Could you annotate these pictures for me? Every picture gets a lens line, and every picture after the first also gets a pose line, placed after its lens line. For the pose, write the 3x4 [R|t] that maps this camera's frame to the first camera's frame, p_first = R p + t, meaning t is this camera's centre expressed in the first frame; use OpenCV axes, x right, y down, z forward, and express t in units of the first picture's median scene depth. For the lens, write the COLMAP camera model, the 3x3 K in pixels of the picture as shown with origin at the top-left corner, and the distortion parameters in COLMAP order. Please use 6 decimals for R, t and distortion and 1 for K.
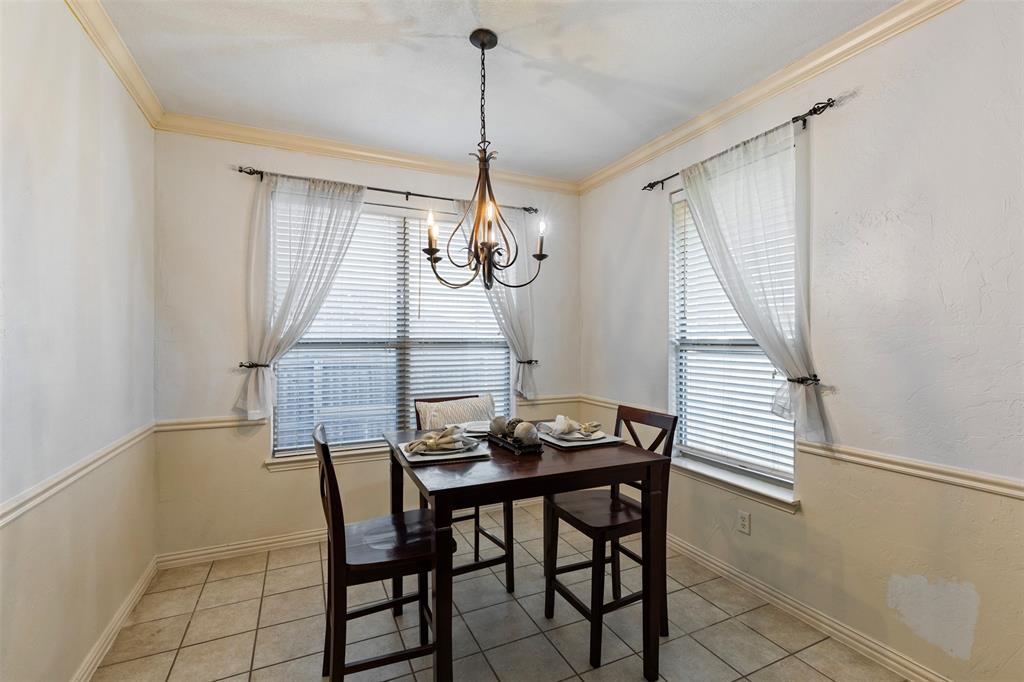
lens RADIAL K [[454.6, 0, 525.1], [0, 454.6, 347.0], [0, 0, 1]] dist [0.004423, -0.001682]
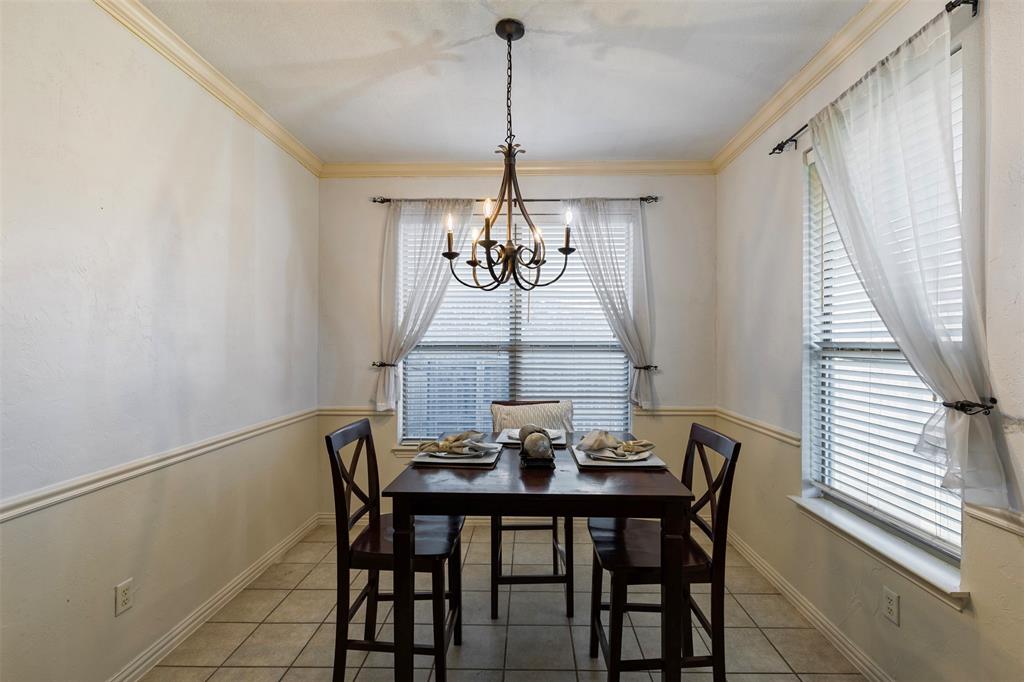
lens RADIAL K [[454.6, 0, 528.8], [0, 454.6, 346.5], [0, 0, 1]] dist [0.004423, -0.001682]
pose [[0.896162, 0.004004, -0.443709, 0.285040], [-0.007717, 0.999949, -0.006562, -0.001675], [0.443660, 0.009305, 0.896147, 0.124107]]
